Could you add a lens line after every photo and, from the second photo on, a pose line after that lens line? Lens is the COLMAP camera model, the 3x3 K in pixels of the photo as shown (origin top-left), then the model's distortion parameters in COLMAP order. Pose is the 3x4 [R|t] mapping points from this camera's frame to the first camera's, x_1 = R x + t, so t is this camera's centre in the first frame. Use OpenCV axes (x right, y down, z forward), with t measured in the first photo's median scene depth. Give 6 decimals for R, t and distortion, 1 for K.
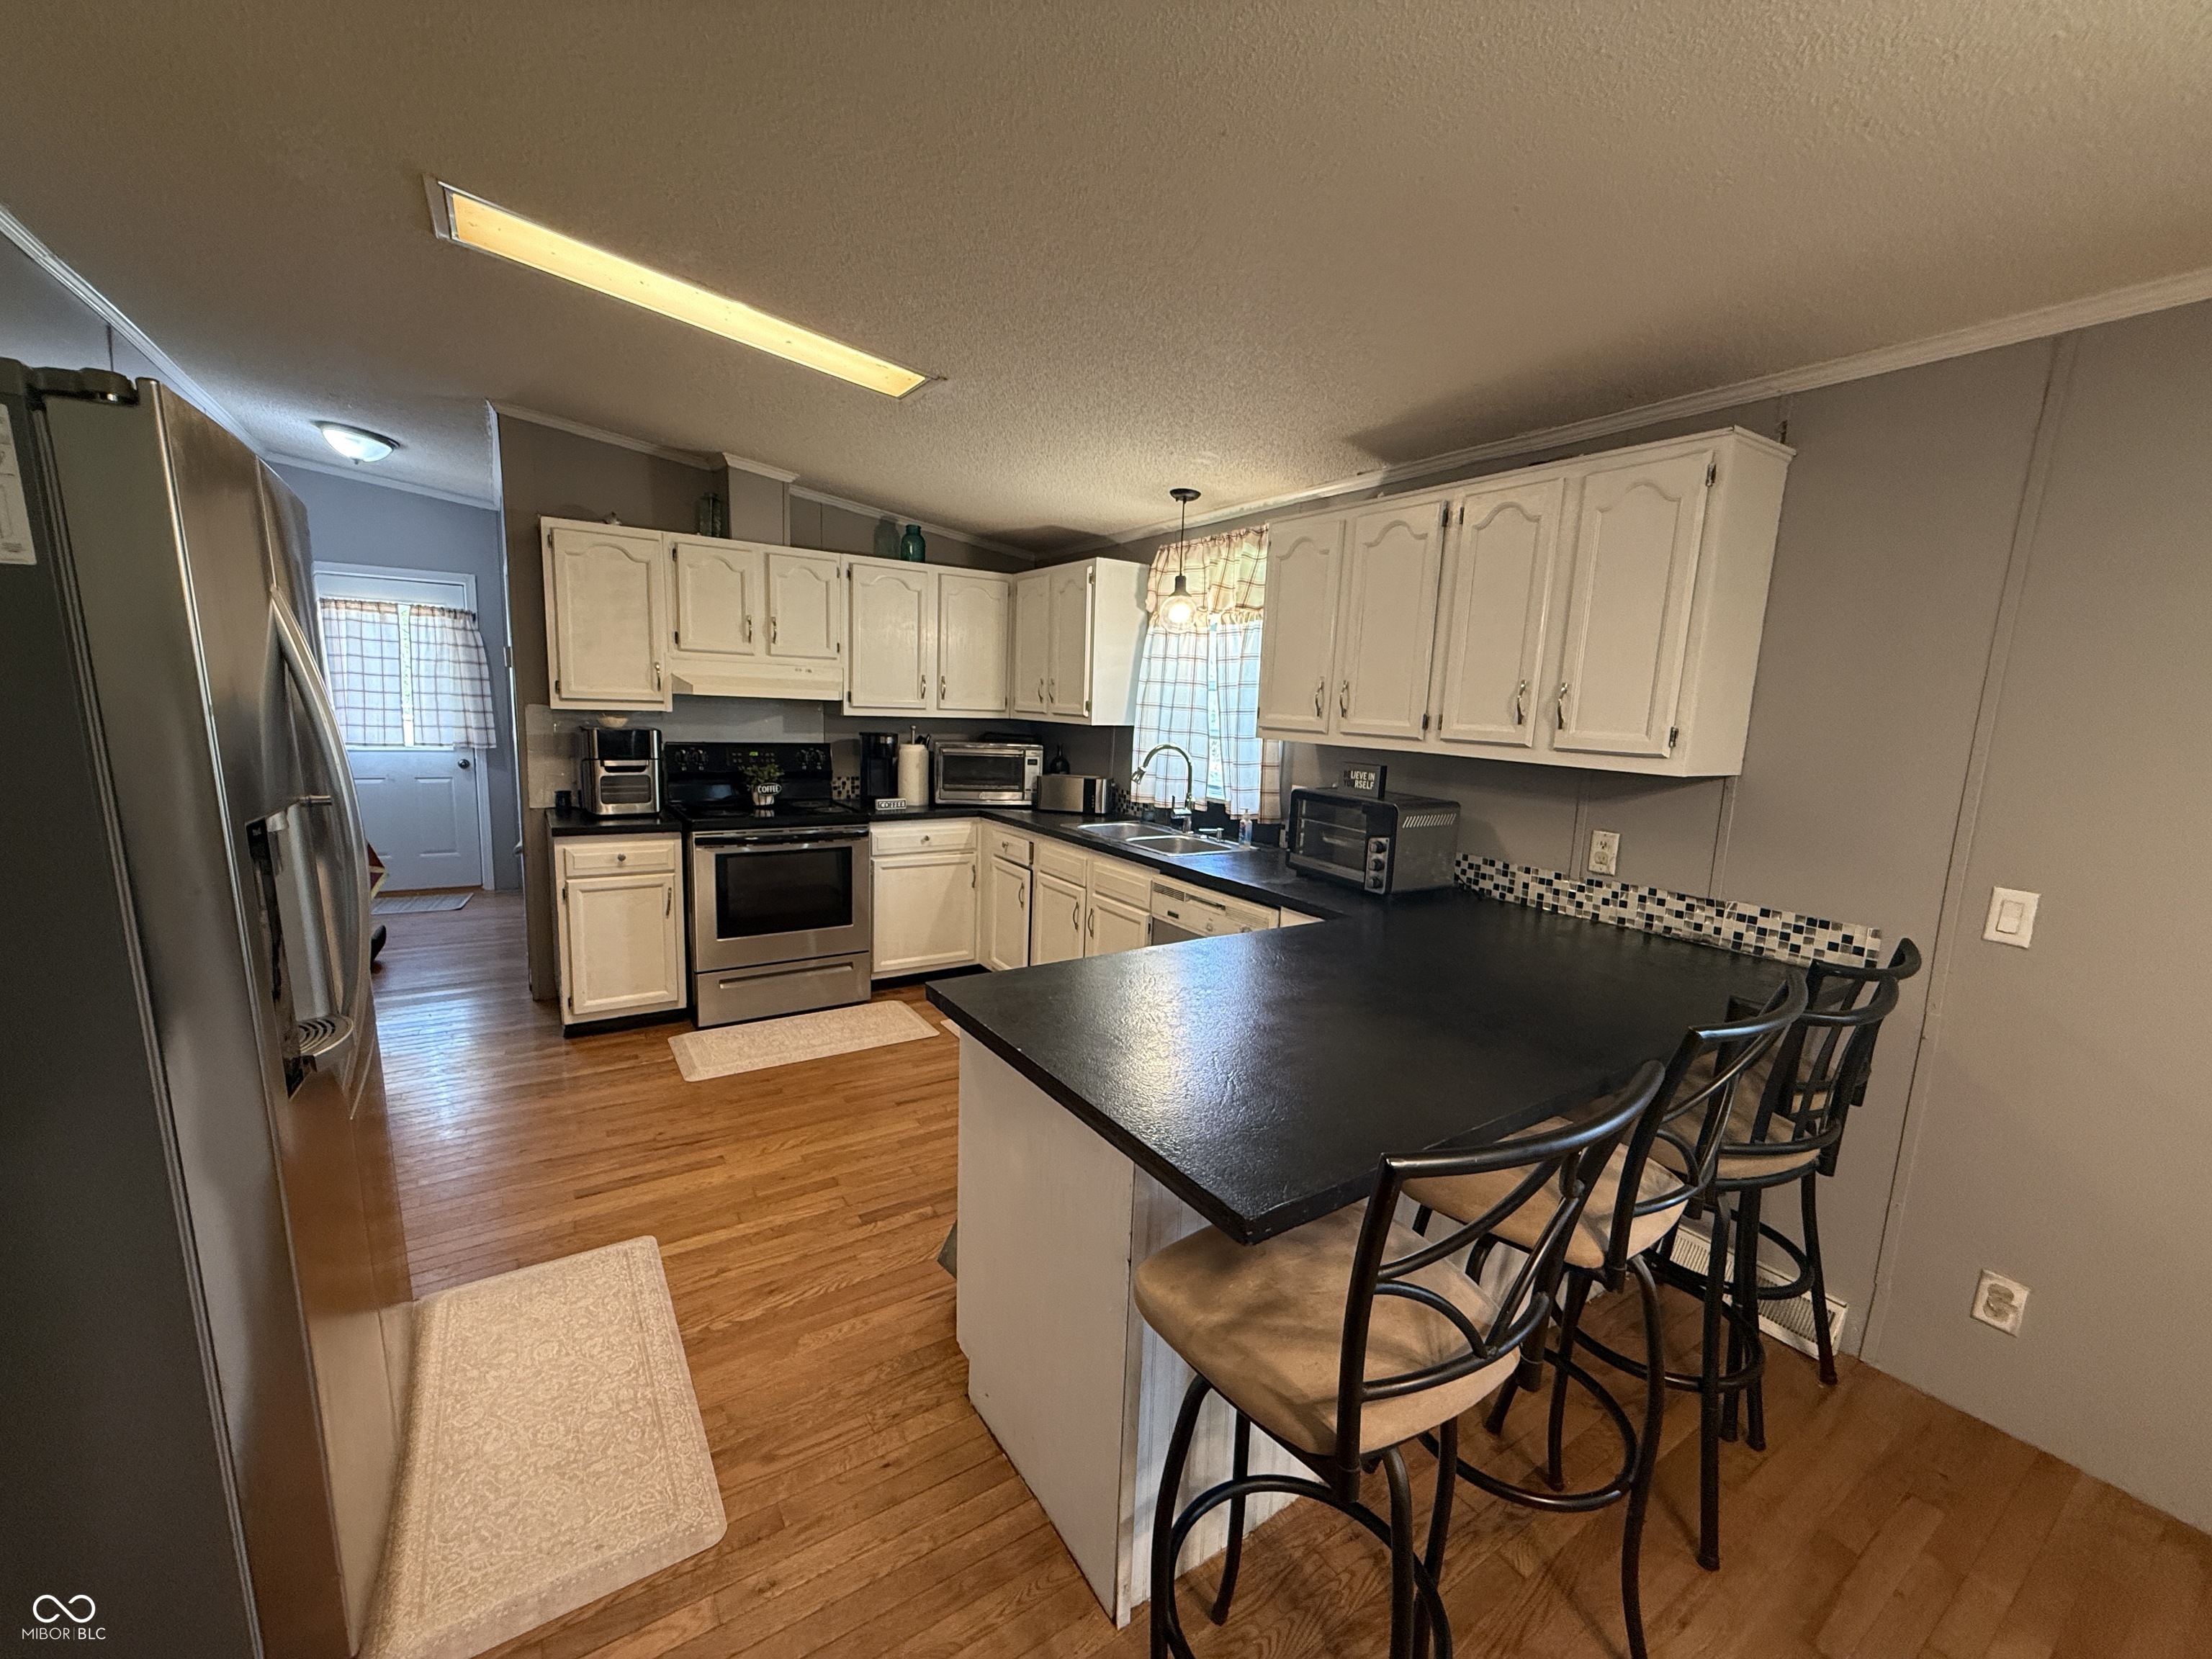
lens RADIAL K [[881.6, 0, 1099.8], [0, 881.6, 830.6], [0, 0, 1]] dist [-0.000830, 0.000478]
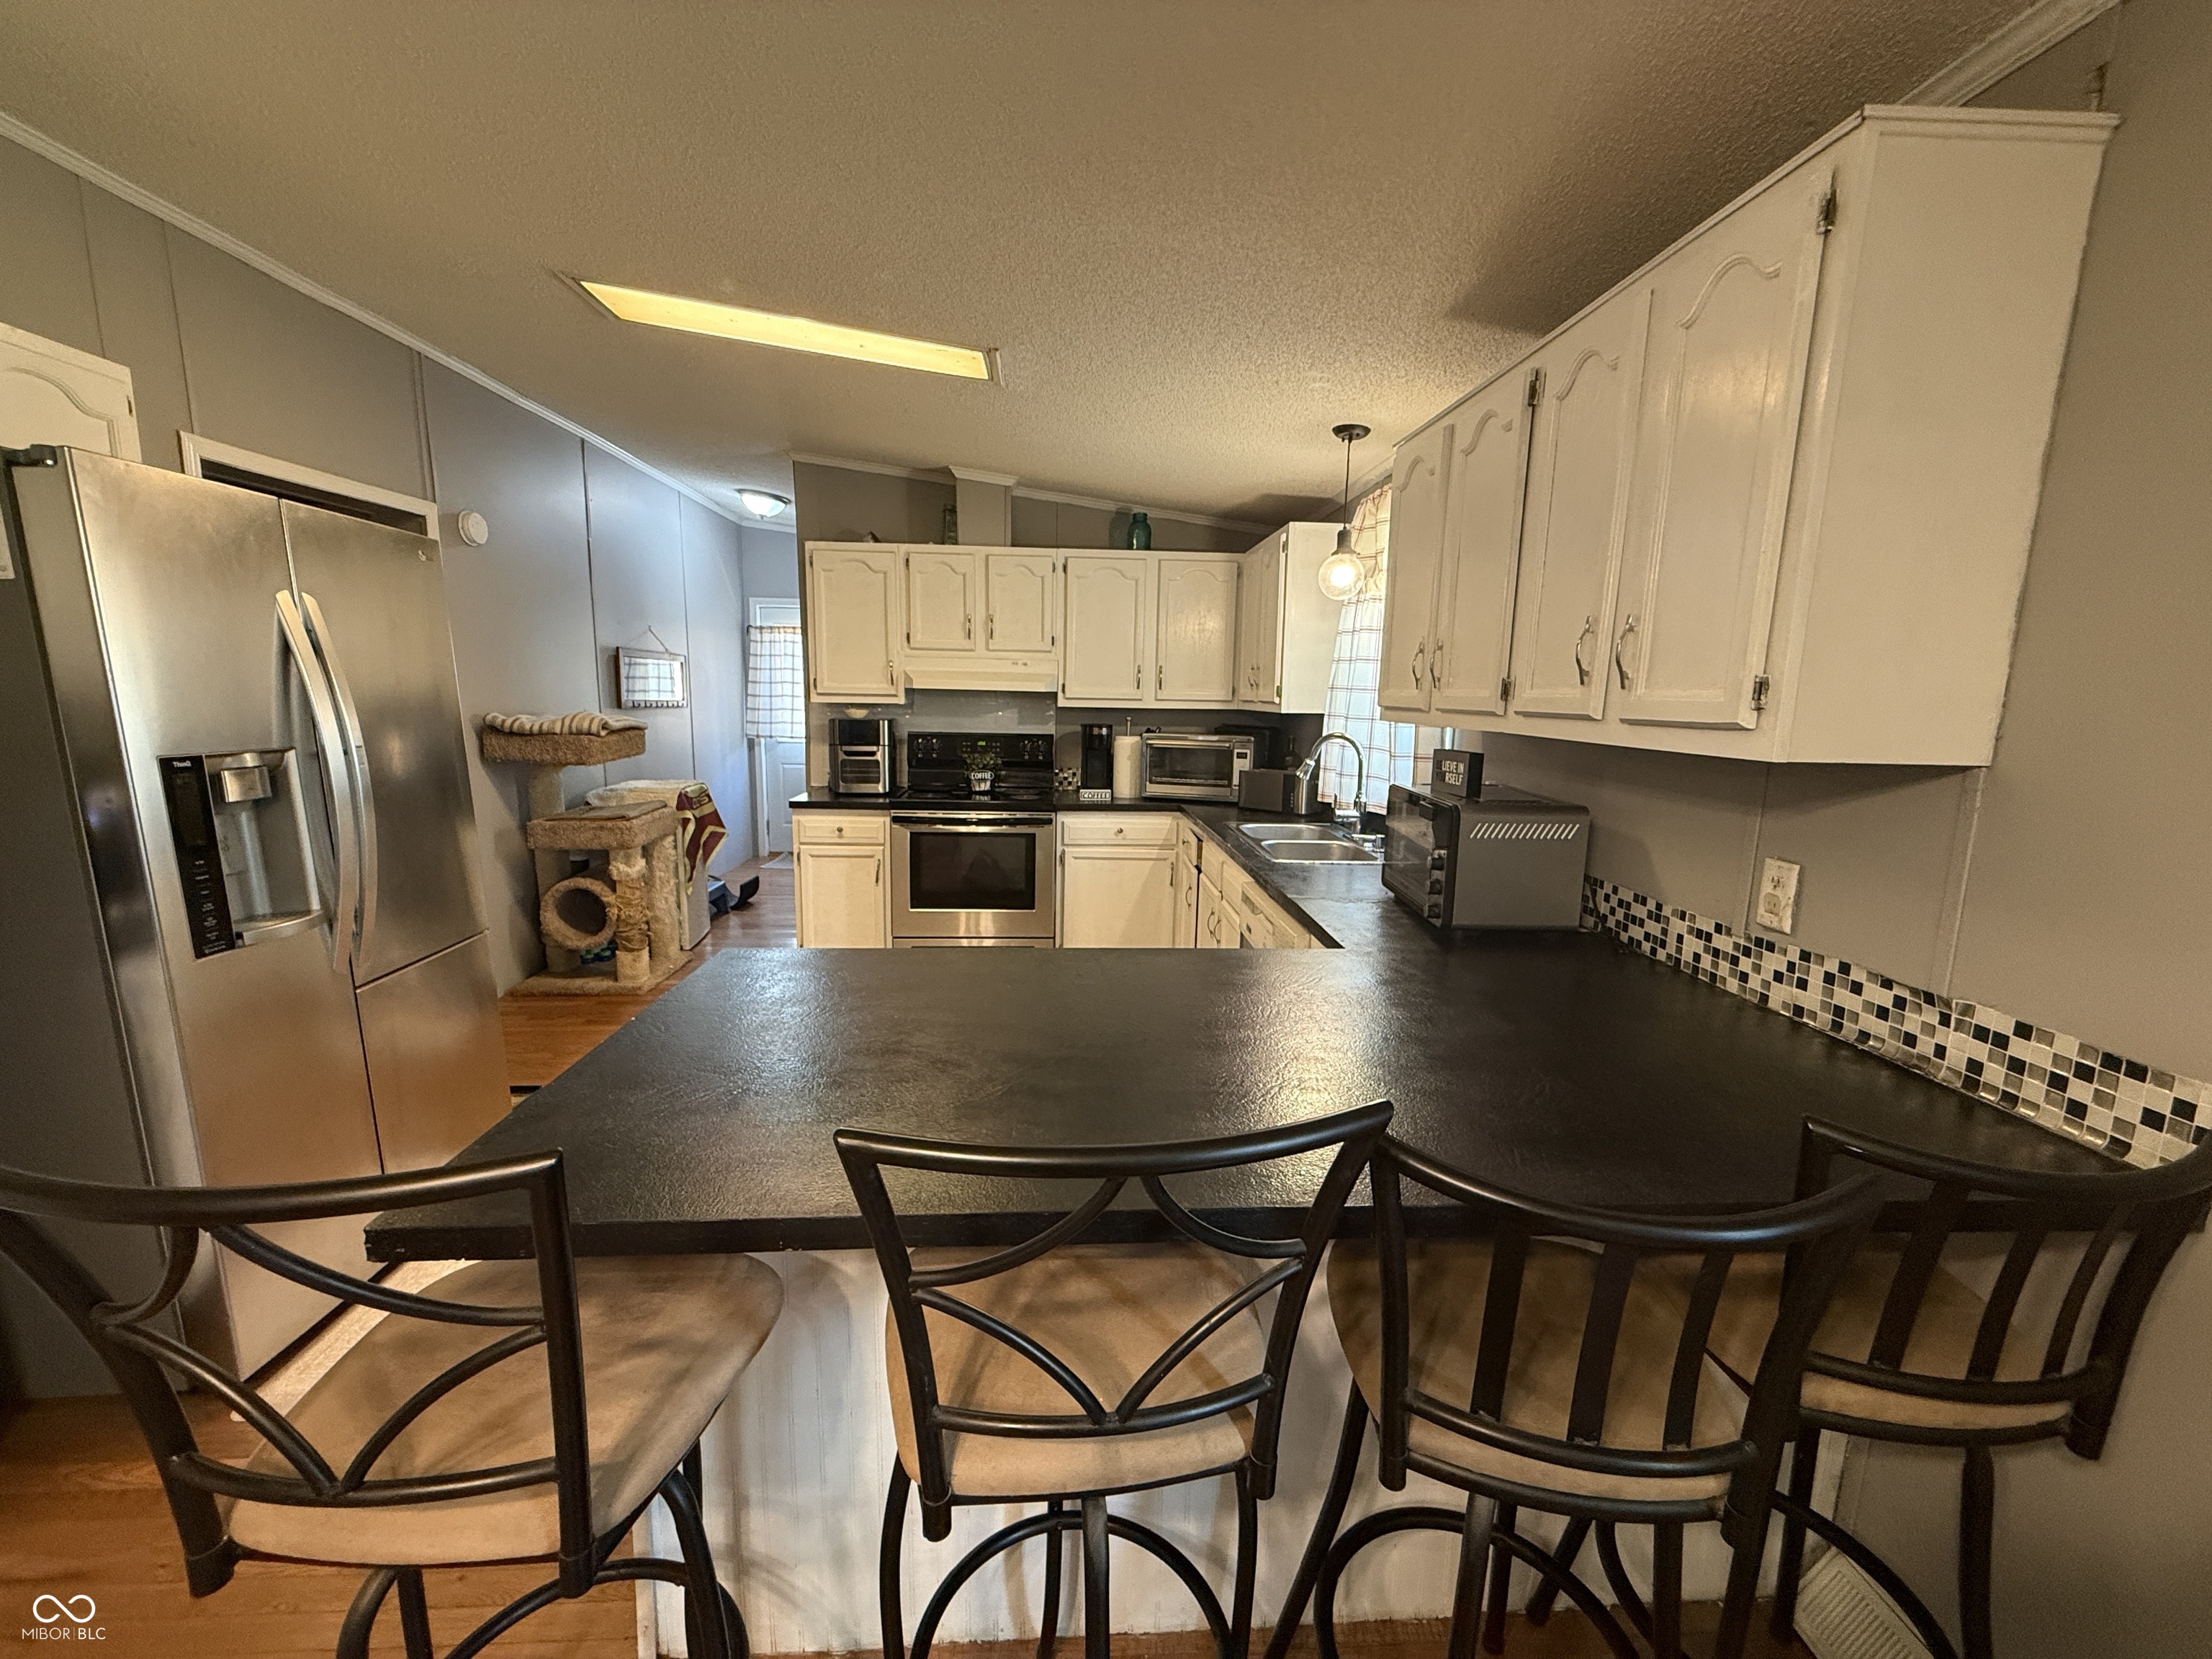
lens RADIAL K [[881.6, 0, 1098.9], [0, 881.6, 831.1], [0, 0, 1]] dist [-0.000830, 0.000478]
pose [[0.864690, 0.056400, -0.499129, 0.322494], [-0.060184, 0.998151, 0.008525, 0.002478], [0.498687, 0.022668, 0.866486, 0.165321]]
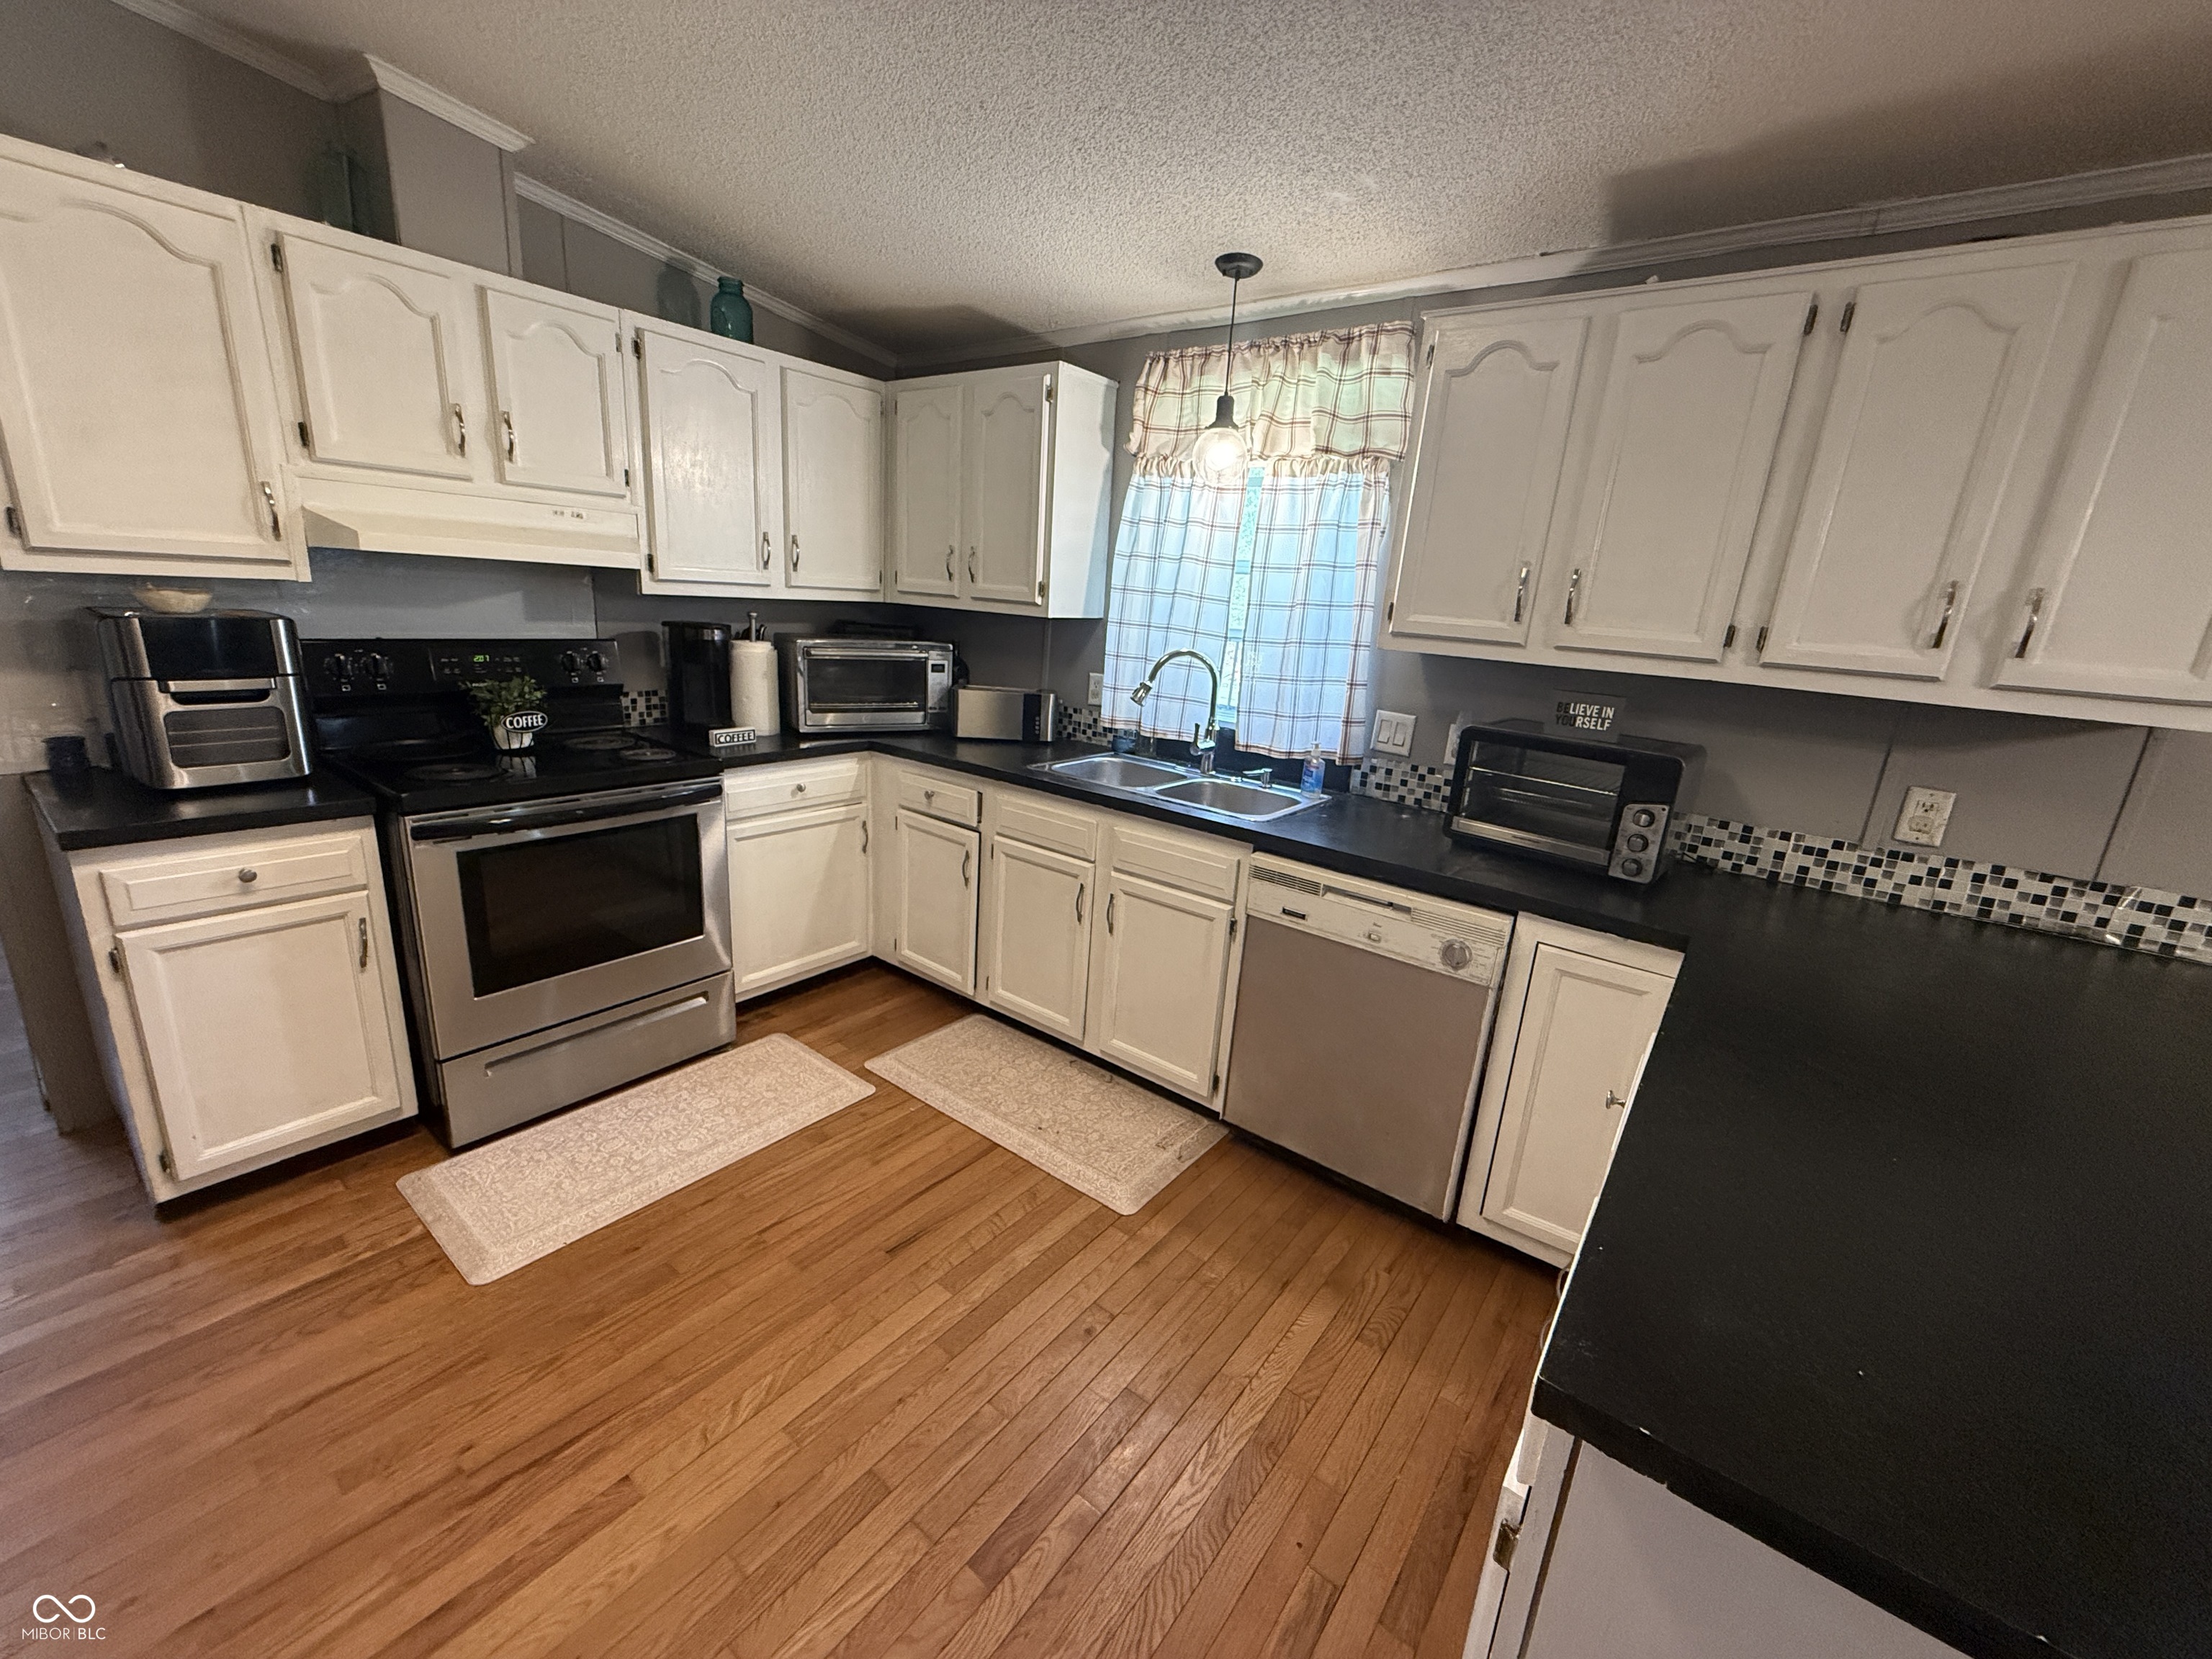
lens RADIAL K [[881.6, 0, 1101.4], [0, 881.6, 831.3], [0, 0, 1]] dist [-0.000830, 0.000478]
pose [[0.944700, -0.062896, 0.321847, -0.234307], [0.018491, 0.990091, 0.139208, -0.056083], [-0.327413, -0.125558, 0.936502, 0.358687]]
